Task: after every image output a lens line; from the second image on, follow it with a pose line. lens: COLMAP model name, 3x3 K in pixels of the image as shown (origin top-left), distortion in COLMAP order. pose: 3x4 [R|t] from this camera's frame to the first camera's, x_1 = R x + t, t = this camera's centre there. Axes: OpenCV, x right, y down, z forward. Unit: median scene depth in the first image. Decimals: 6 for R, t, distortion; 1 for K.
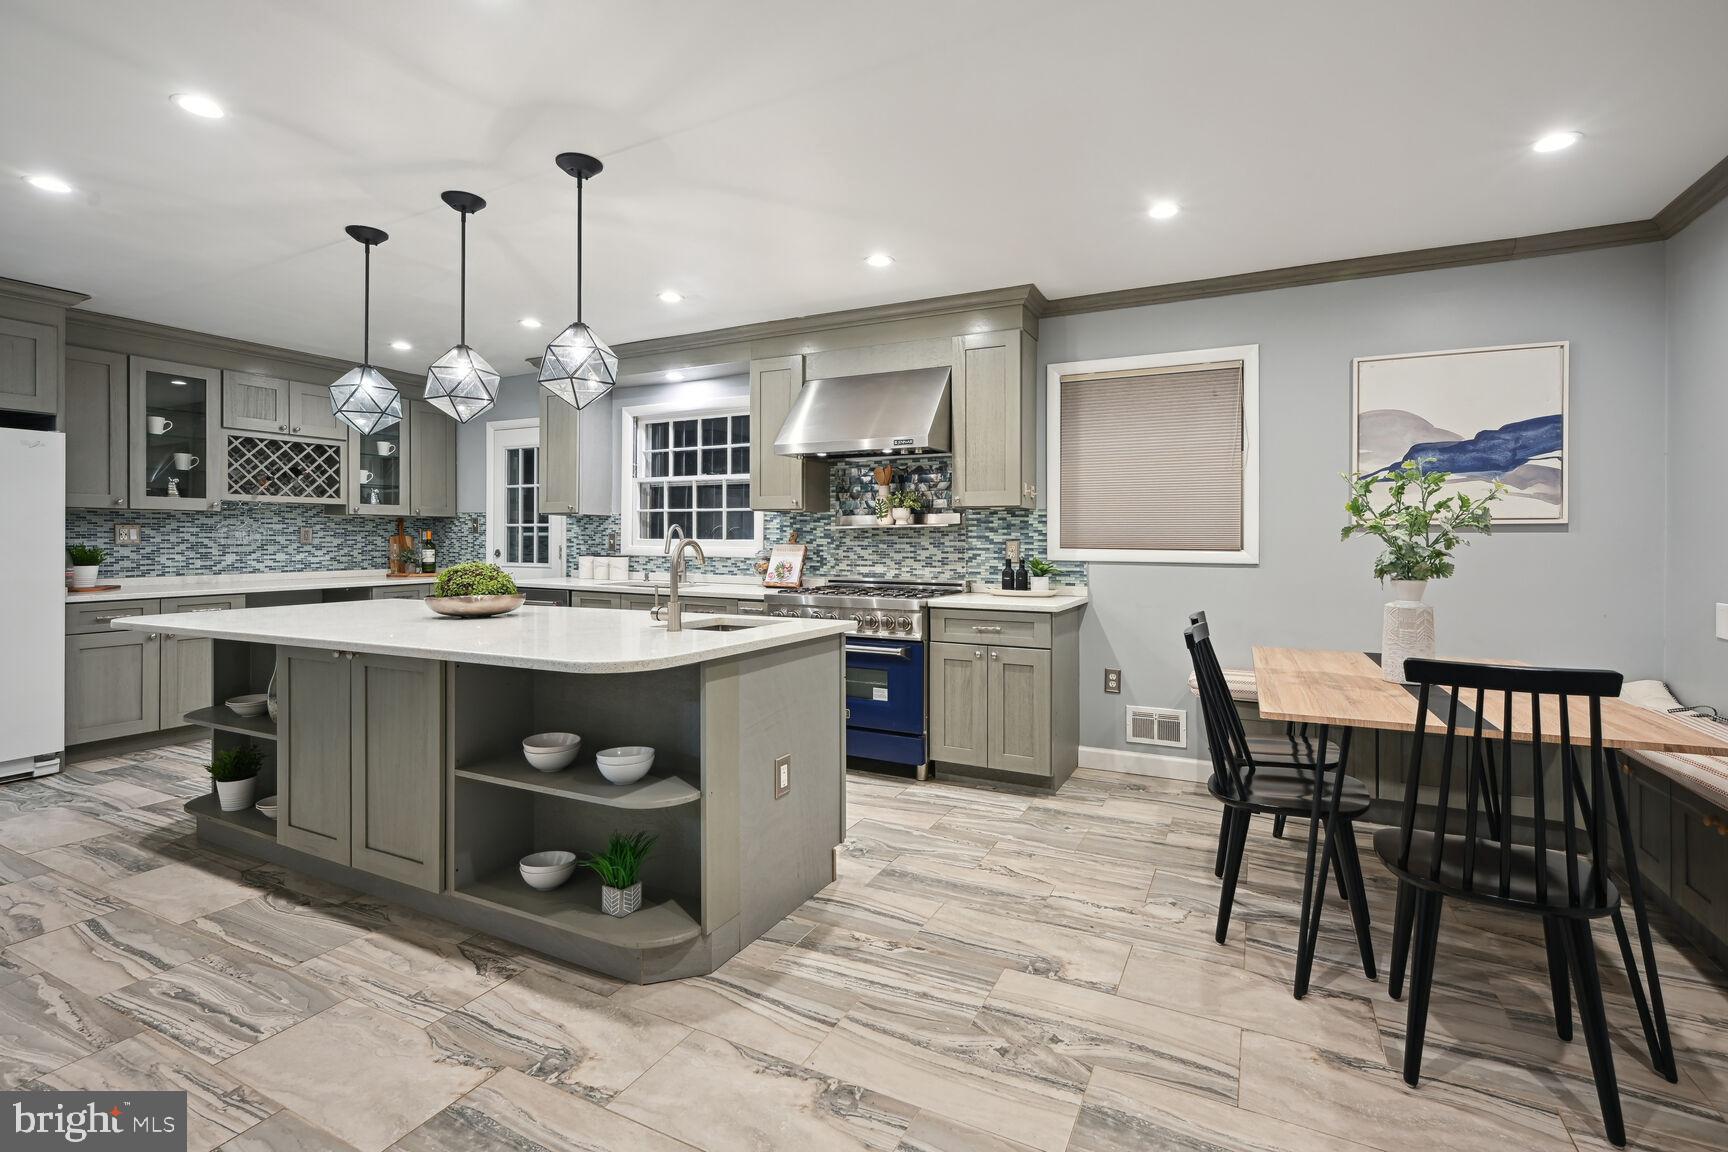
lens RADIAL K [[773.7, 0, 886.1], [0, 773.7, 550.0], [0, 0, 1]] dist [-0.000509, 0.000045]
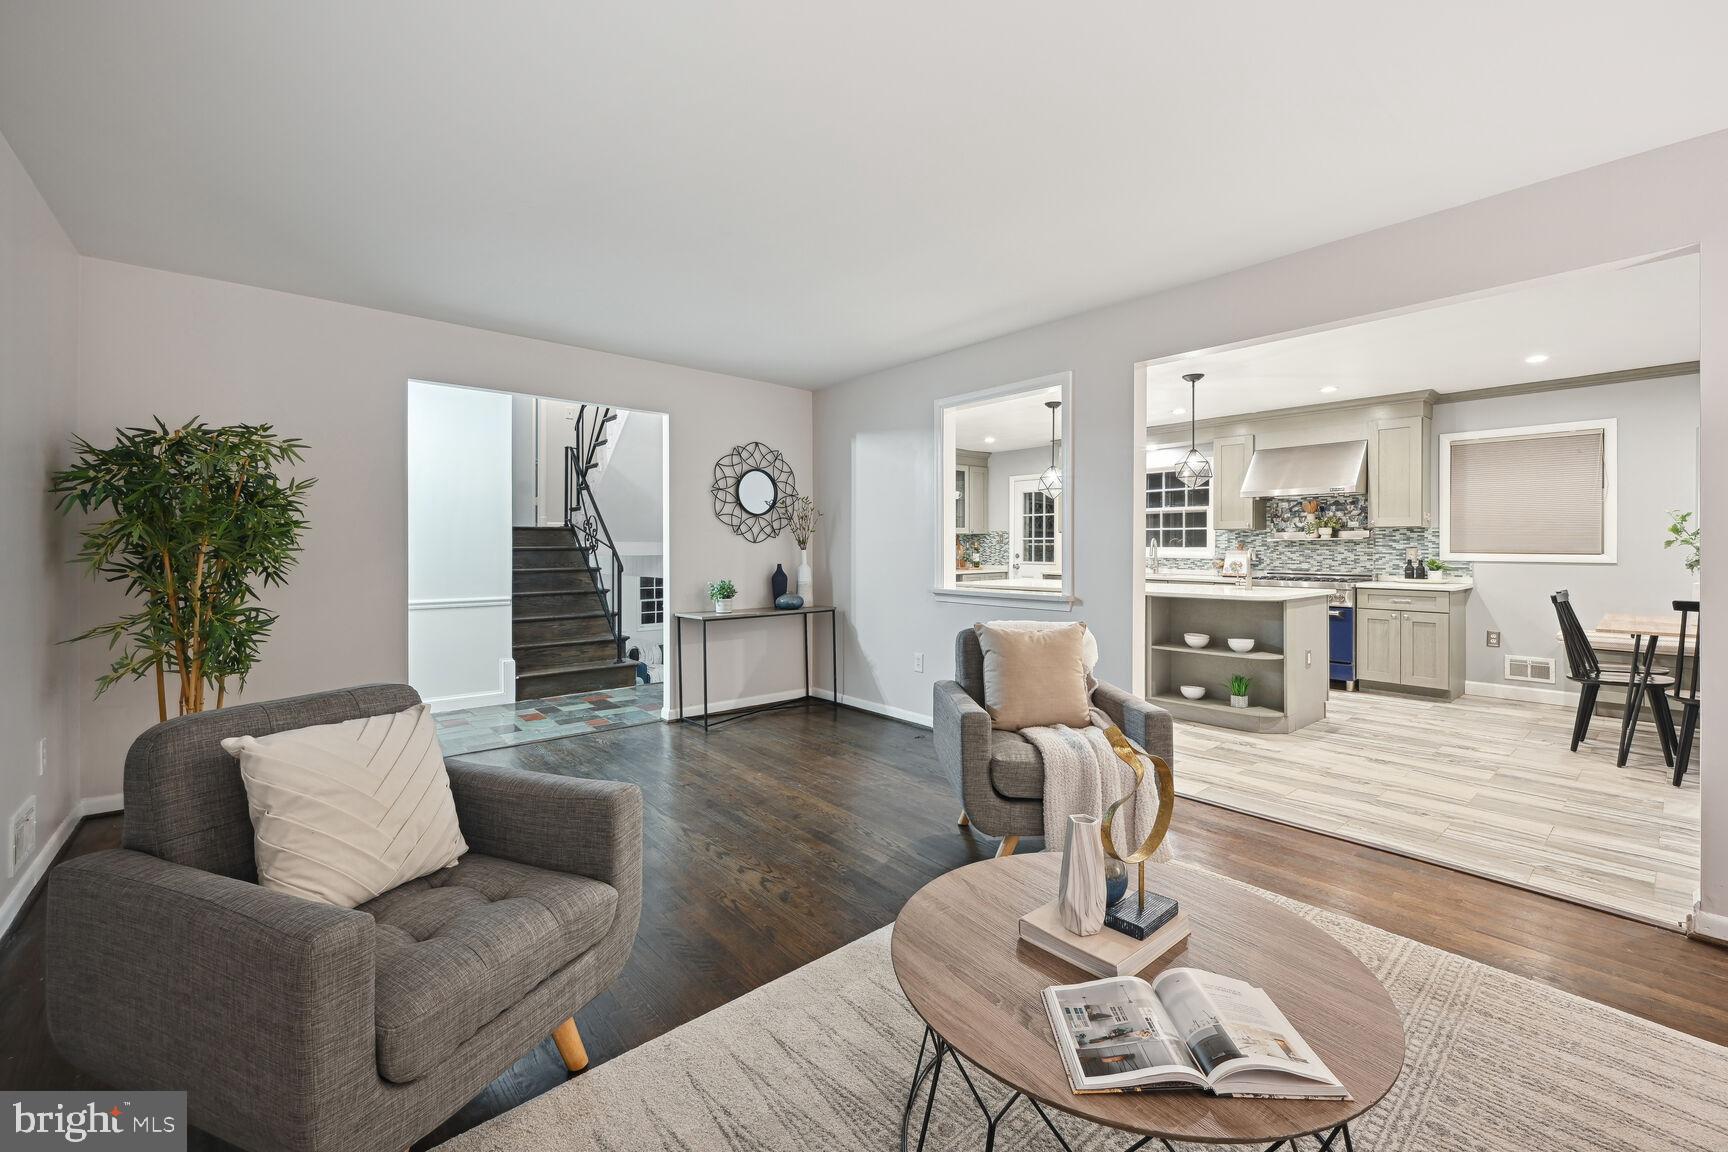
lens RADIAL K [[703.2, 0, 875.0], [0, 703.2, 556.4], [0, 0, 1]] dist [-0.000442, -0.000395]
pose [[0.918334, 0.002819, -0.395796, -0.272817], [-0.001967, 0.999995, 0.002560, 0.003595], [0.395801, -0.001573, 0.918335, -0.741611]]
